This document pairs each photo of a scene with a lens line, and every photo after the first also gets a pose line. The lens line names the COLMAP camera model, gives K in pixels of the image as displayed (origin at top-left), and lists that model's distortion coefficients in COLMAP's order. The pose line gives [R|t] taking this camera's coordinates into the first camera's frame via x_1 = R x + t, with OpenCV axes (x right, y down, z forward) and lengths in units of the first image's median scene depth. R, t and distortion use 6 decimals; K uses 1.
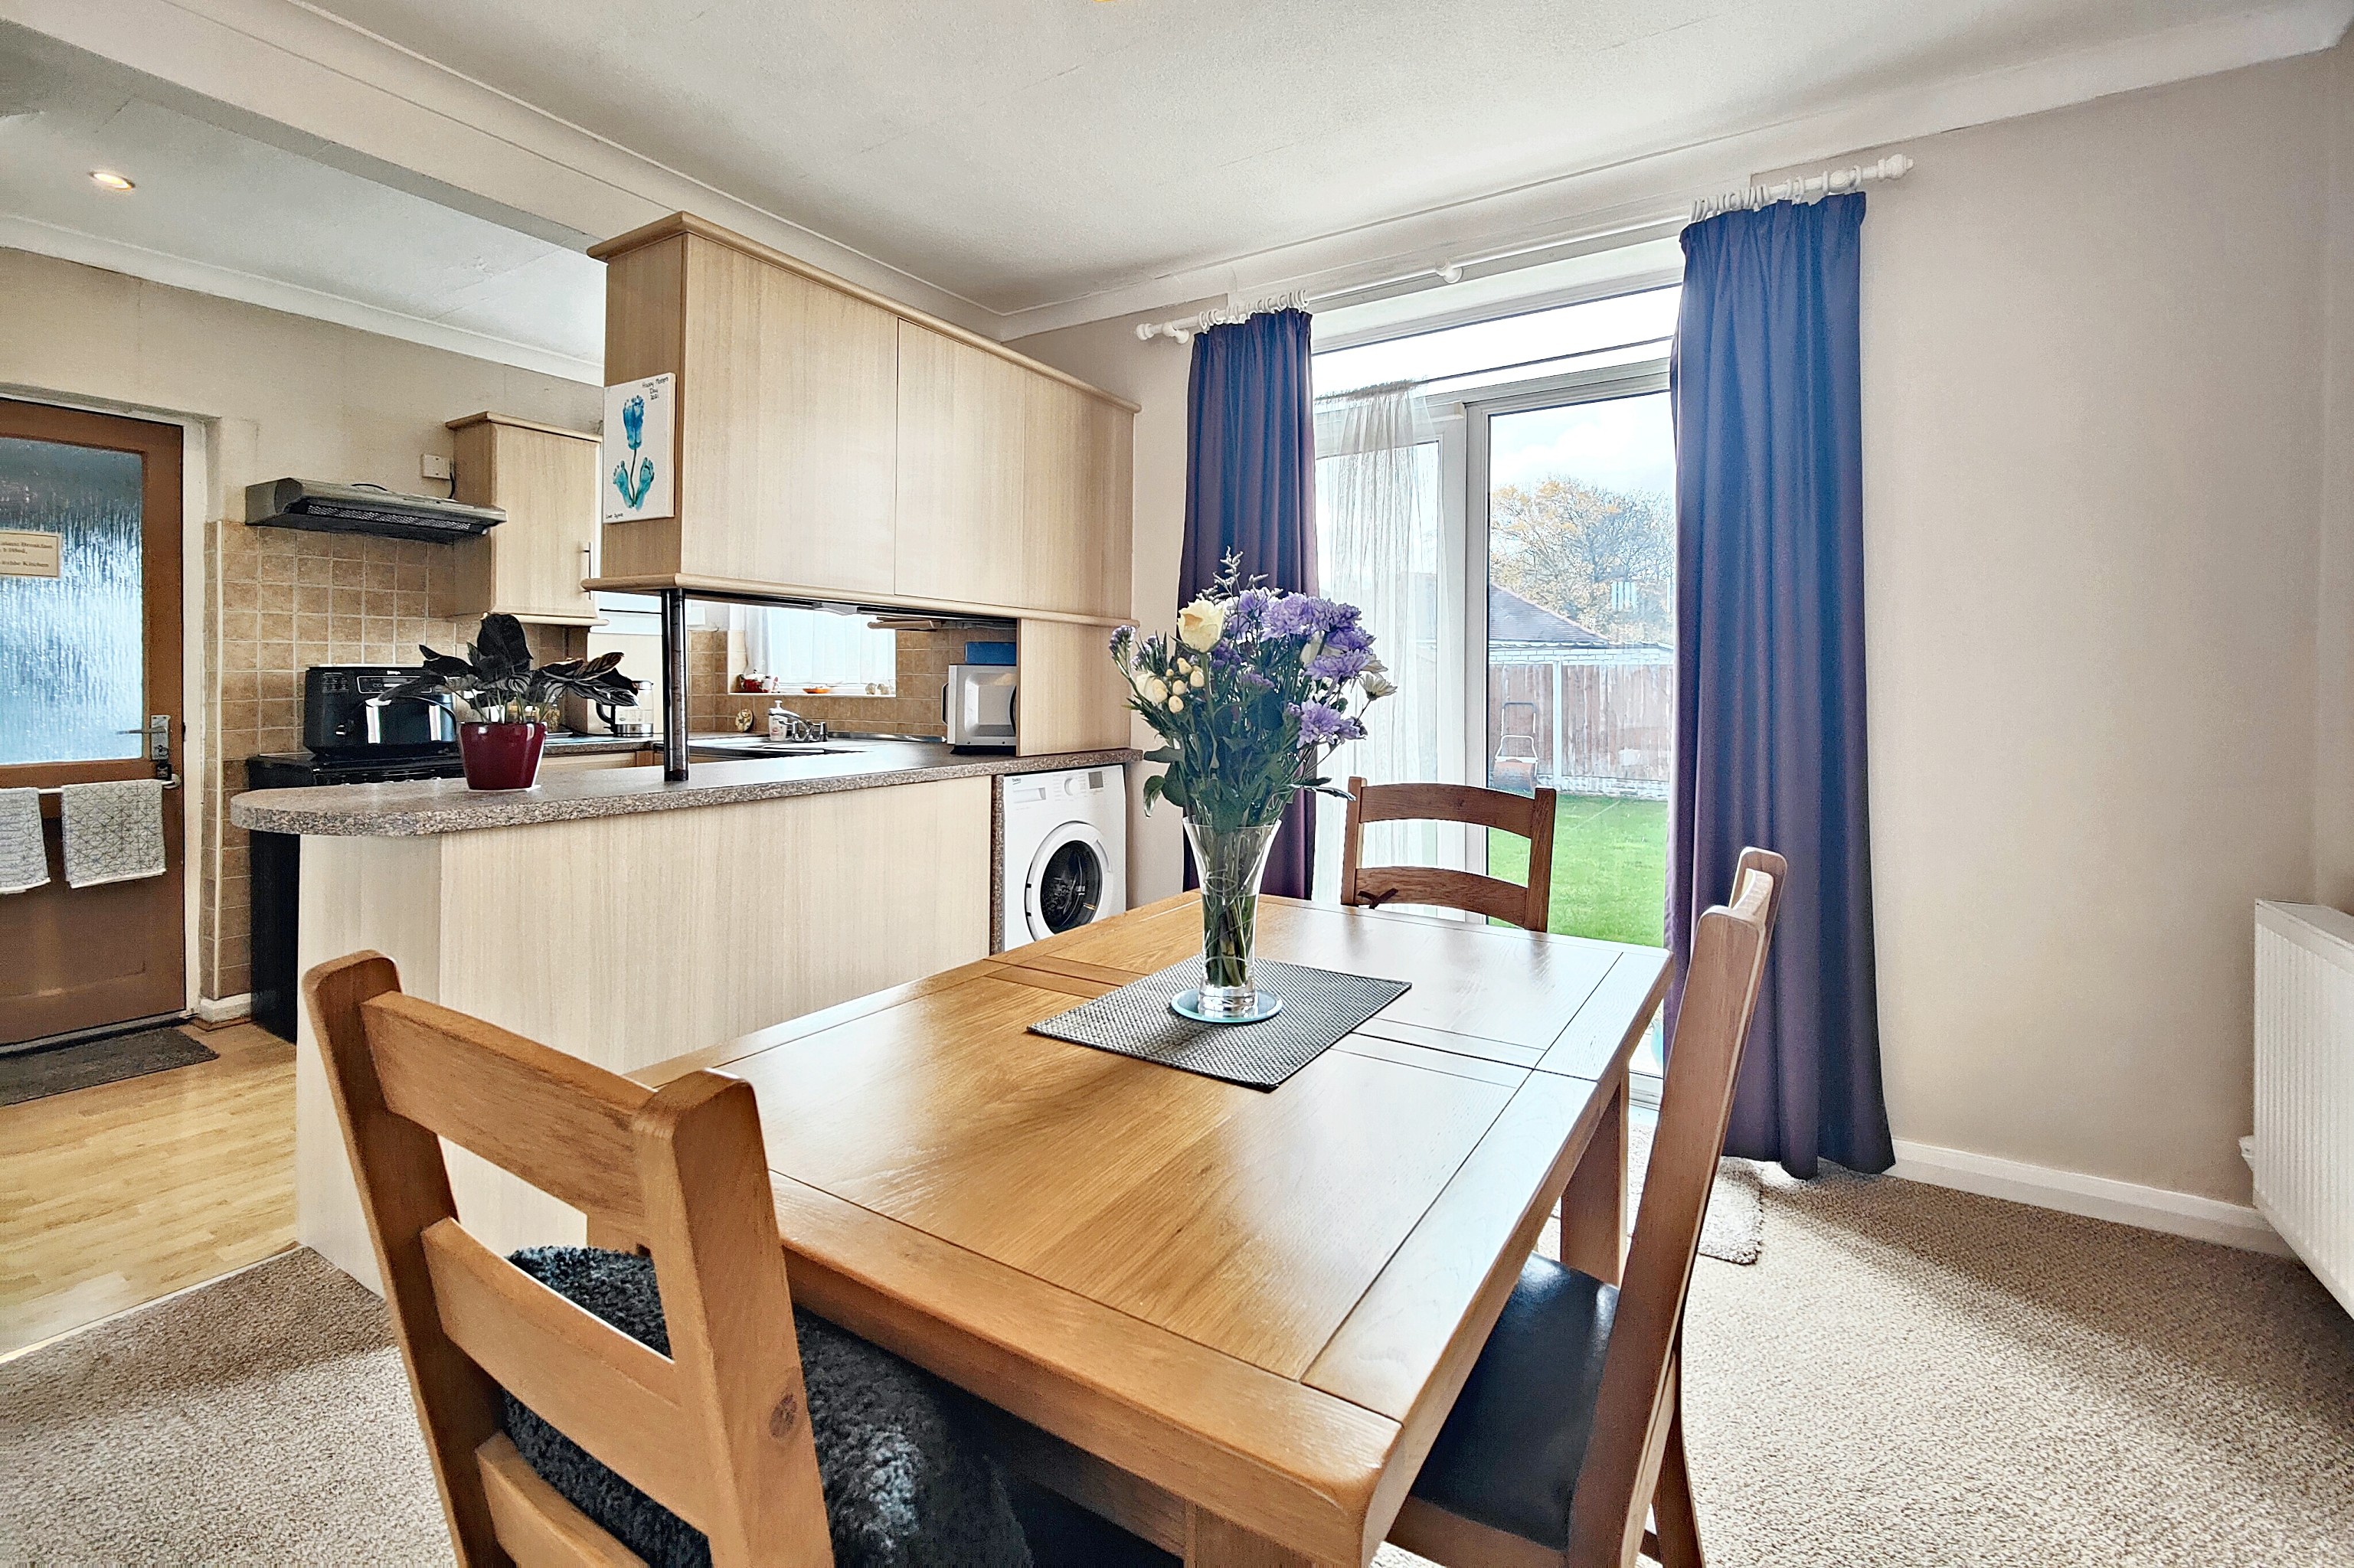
lens RADIAL K [[1021.2, 0, 1188.0], [0, 1021.2, 683.4], [0, 0, 1]] dist [-0.000754, -0.000204]
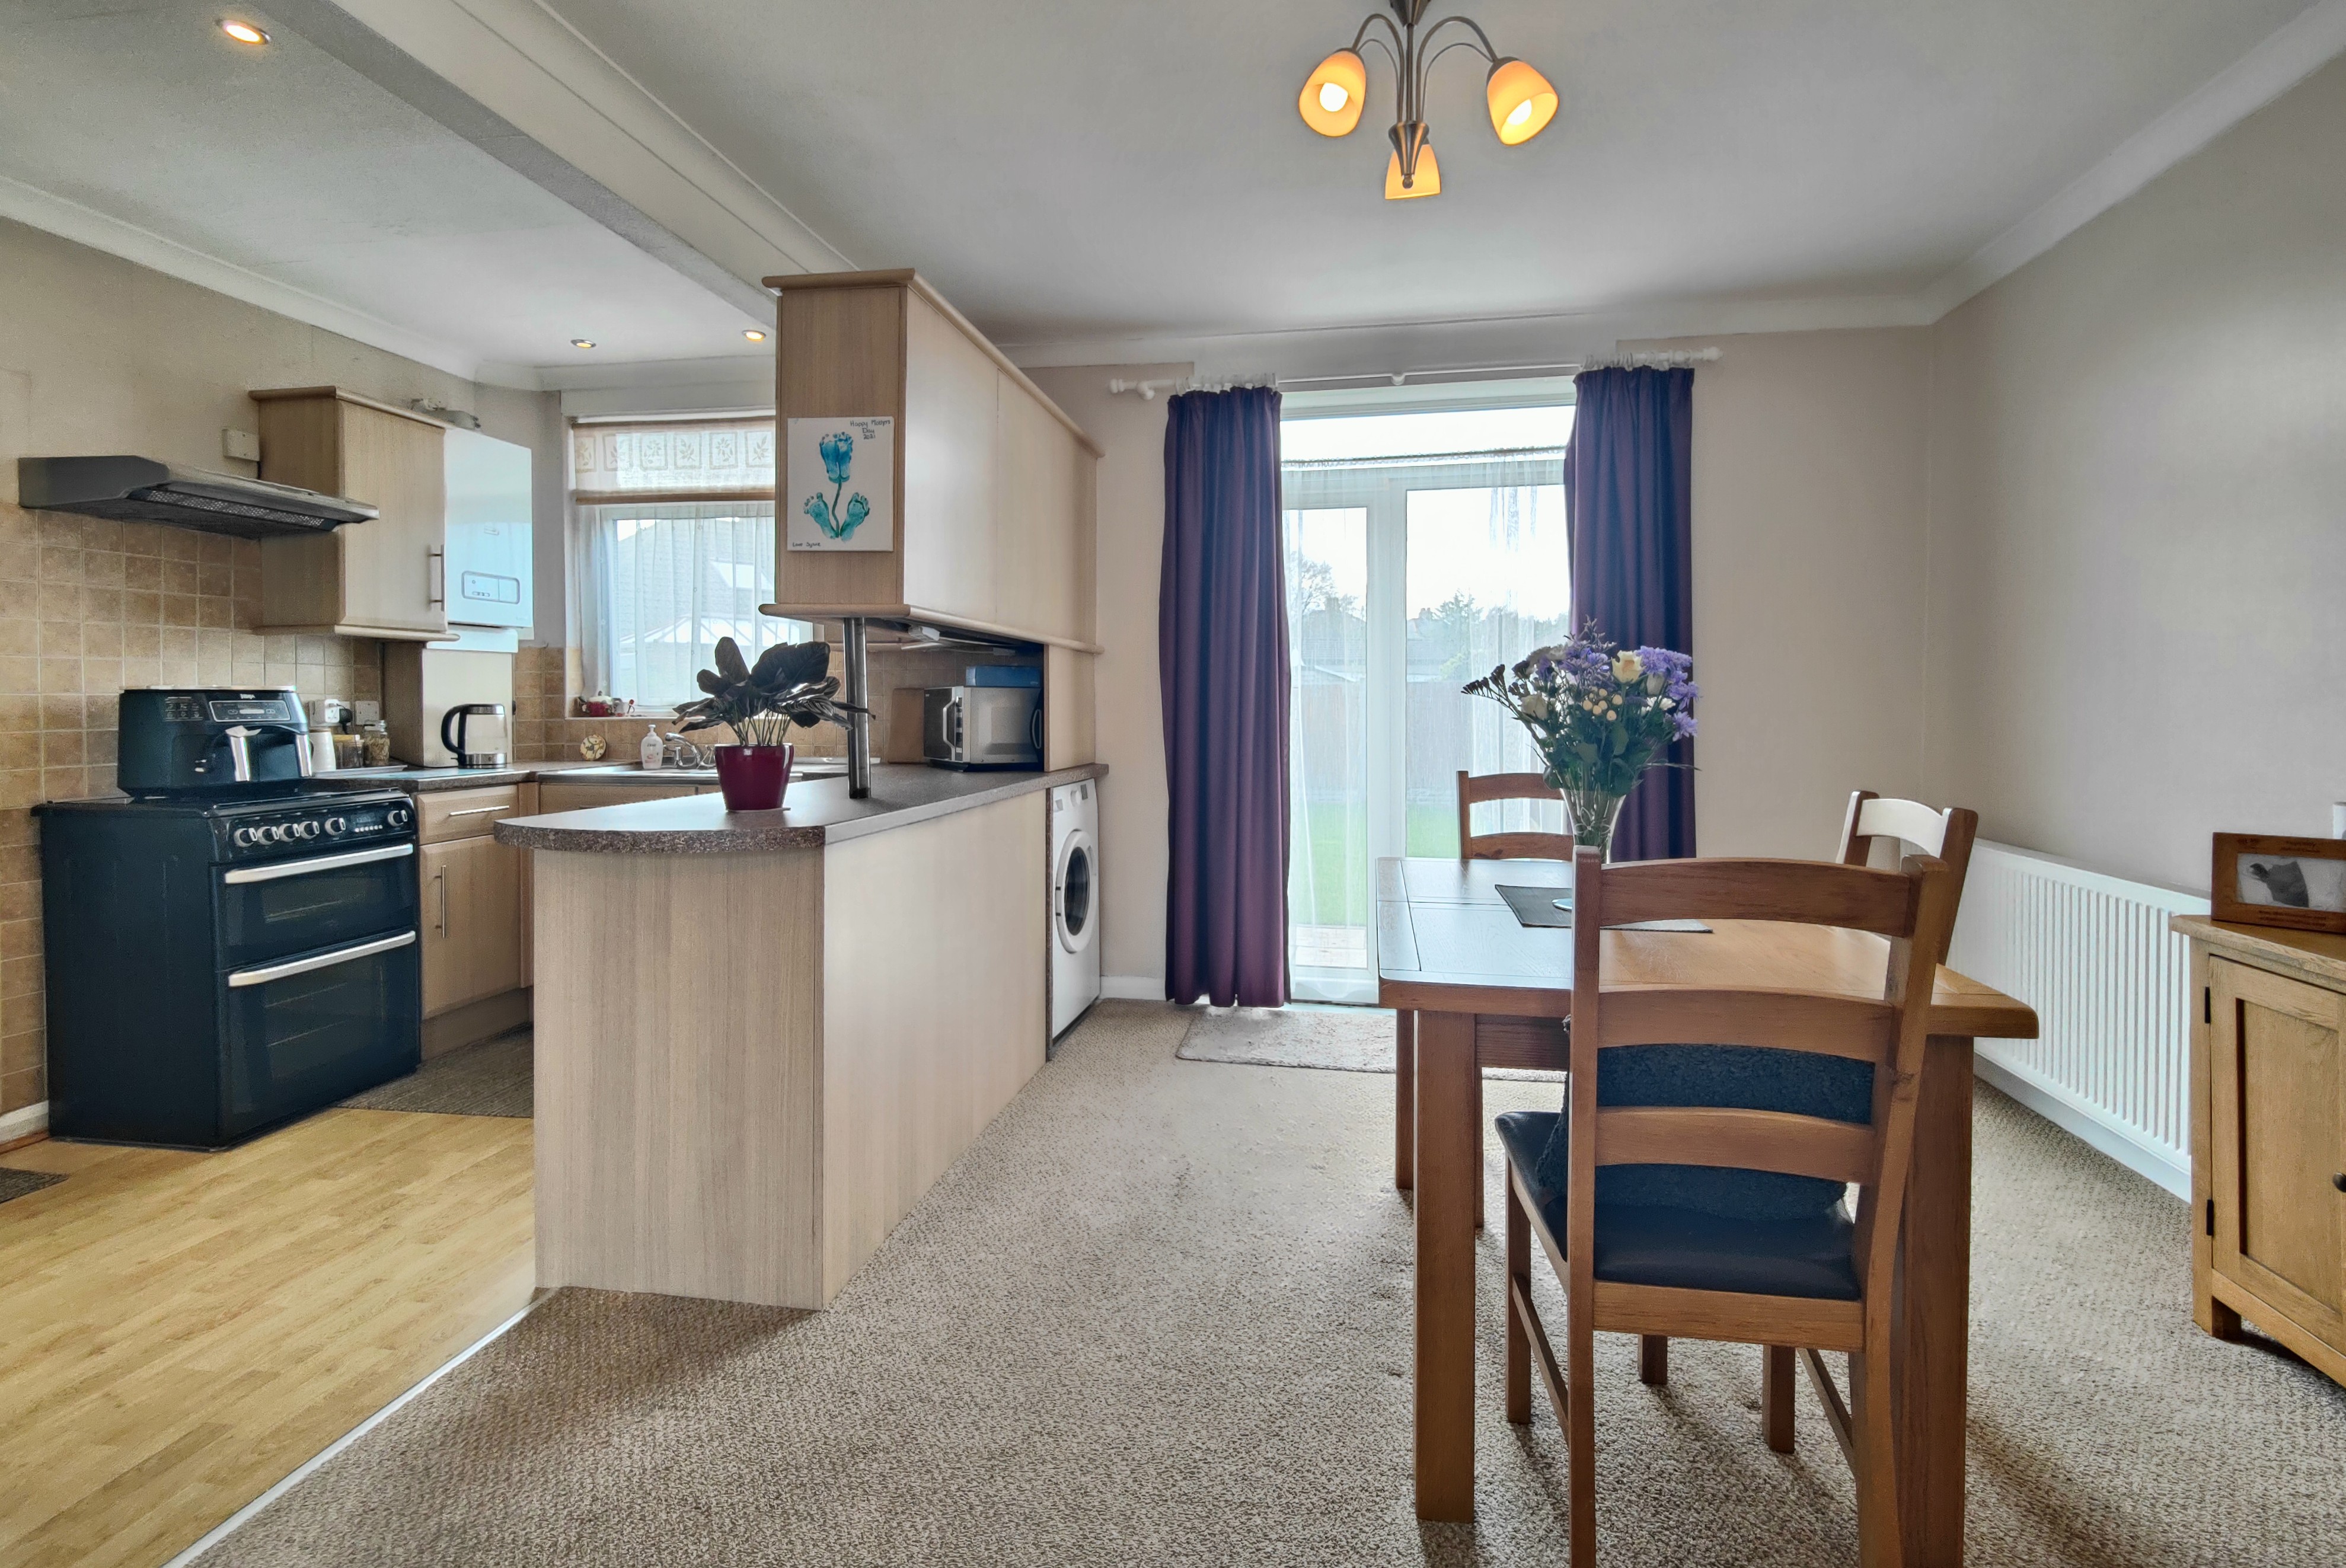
lens RADIAL K [[1058.2, 0, 1199.6], [0, 1058.2, 719.1], [0, 0, 1]] dist [0.000164, -0.000153]
pose [[0.922185, -0.011594, 0.386576, -0.420814], [0.005482, 0.999842, 0.016909, -0.002403], [-0.386711, -0.013474, 0.922103, -0.099781]]
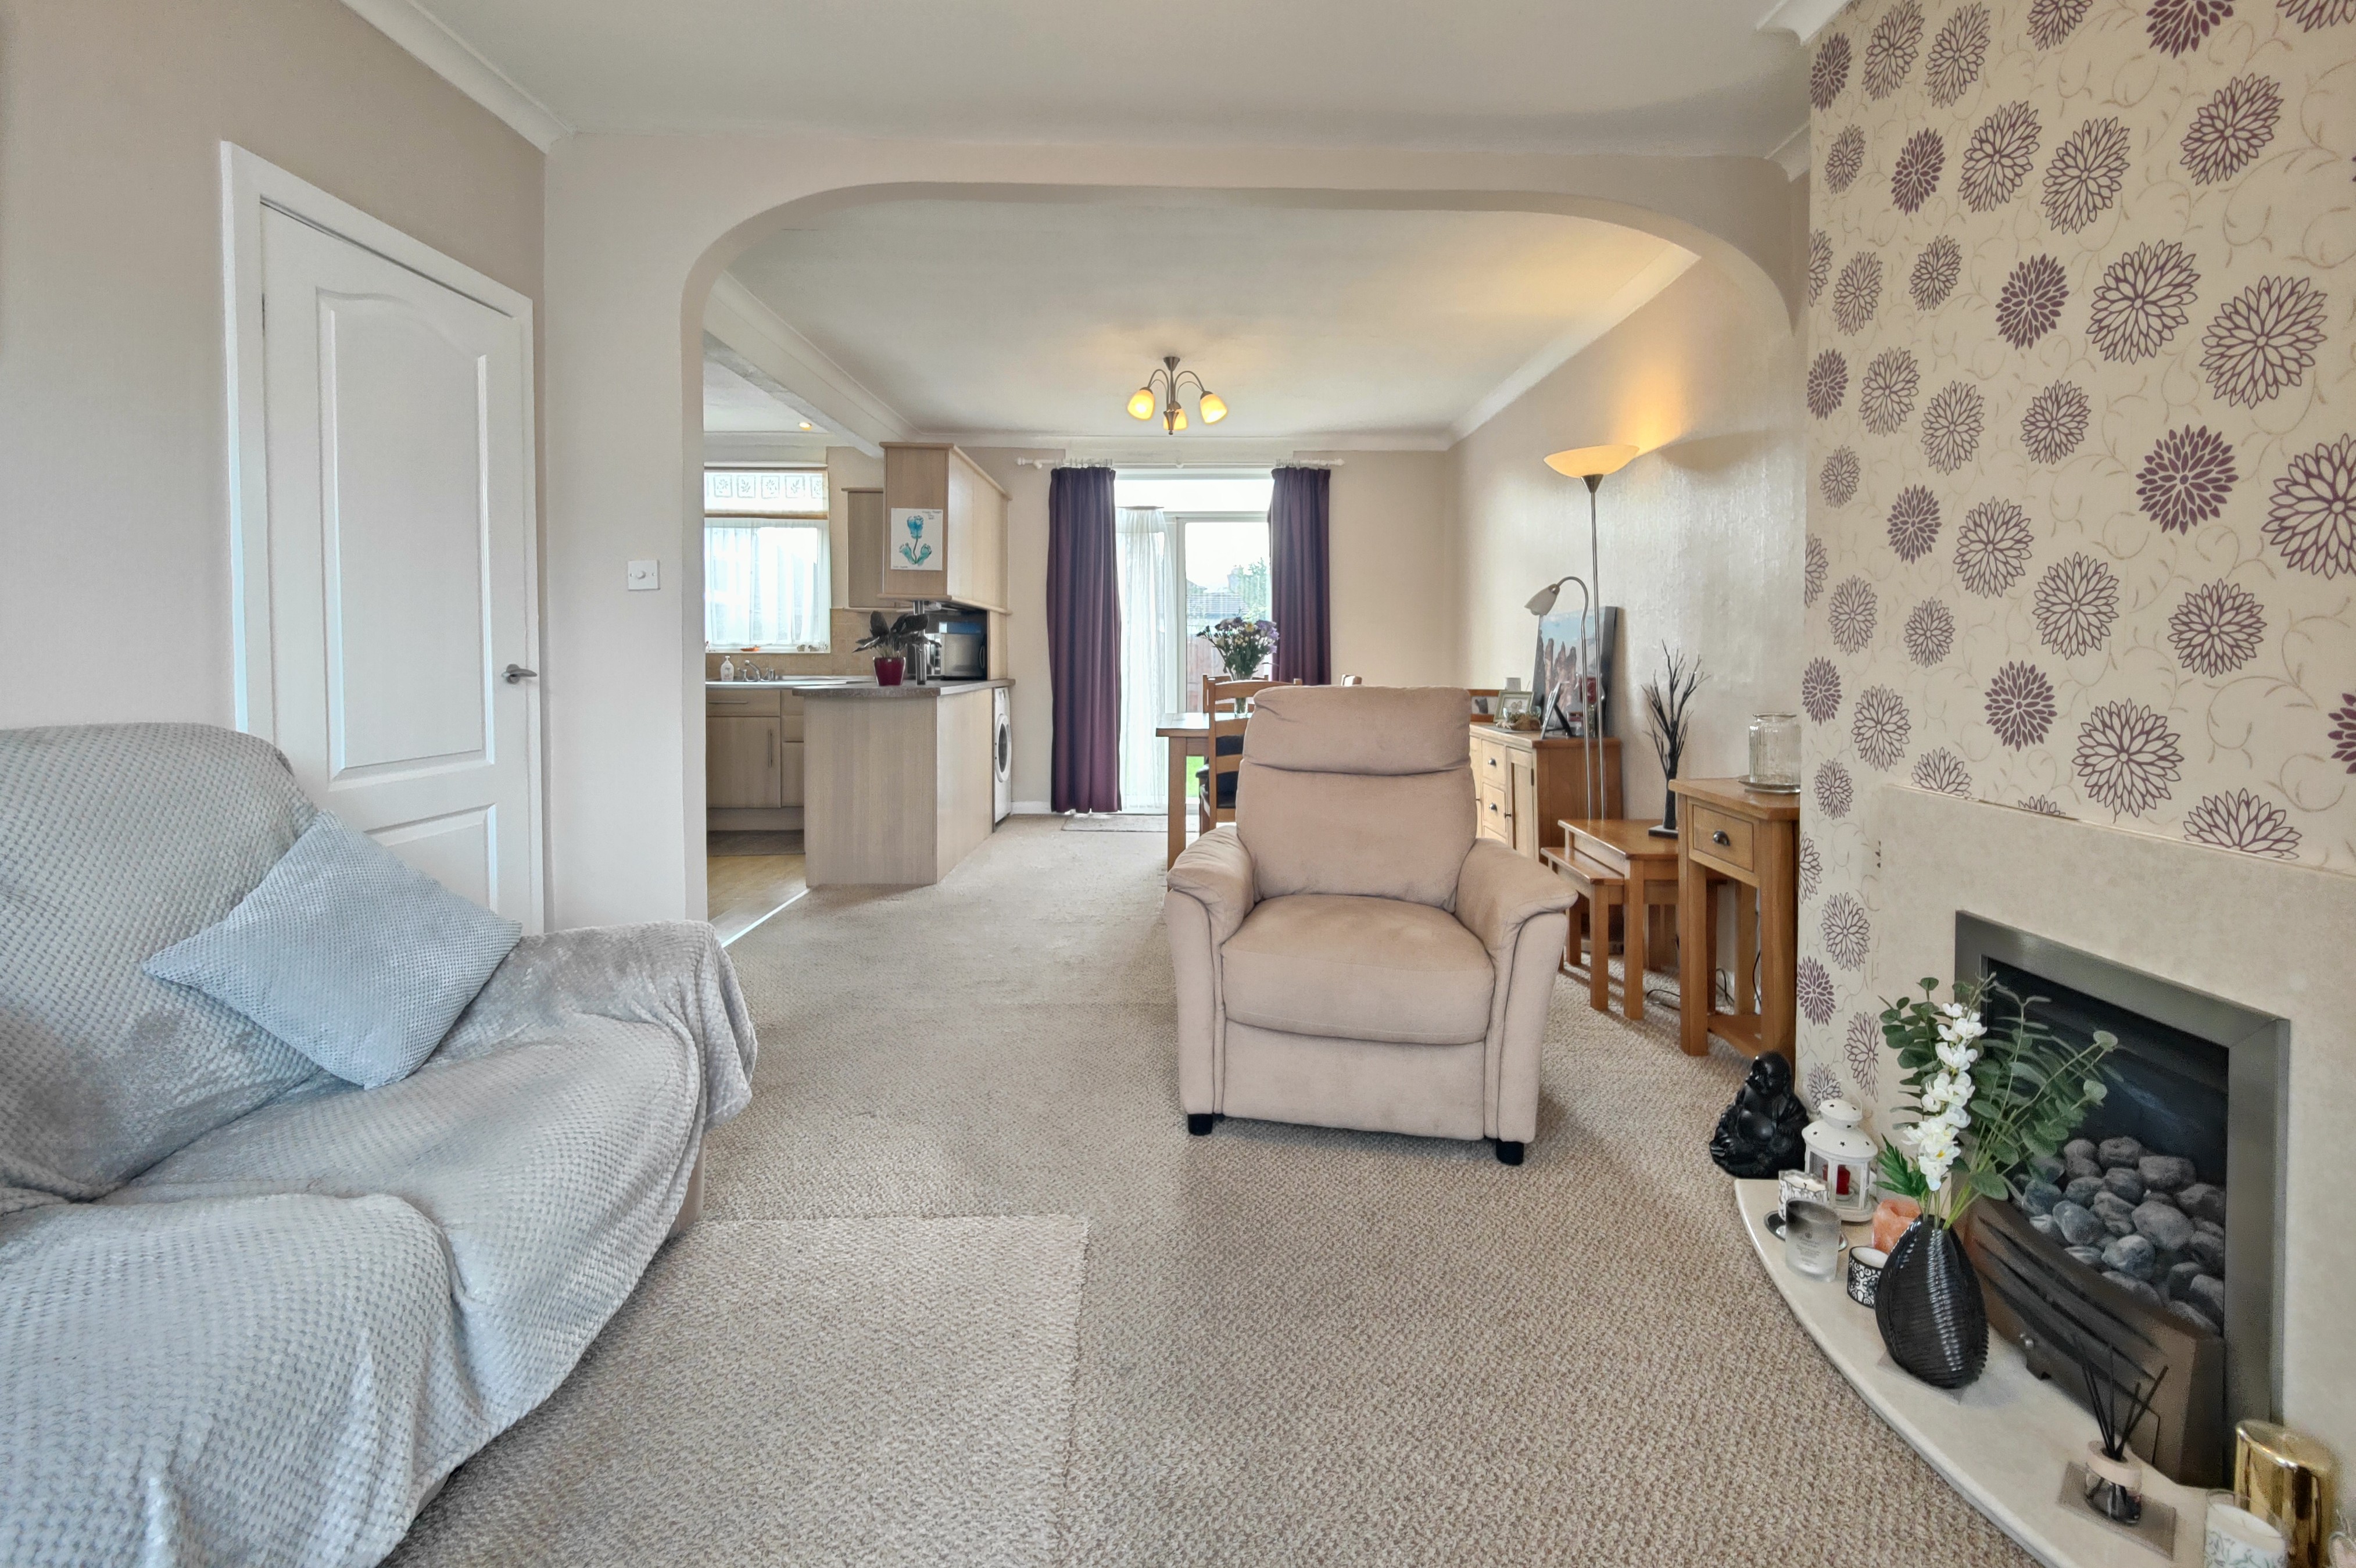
lens RADIAL K [[1022.2, 0, 1189.0], [0, 1022.2, 683.3], [0, 0, 1]] dist [-0.000754, -0.000204]
pose [[0.847172, -0.020008, 0.530942, -0.840250], [0.003587, 0.999483, 0.031941, 0.014768], [-0.531307, -0.025155, 0.846806, -0.853053]]
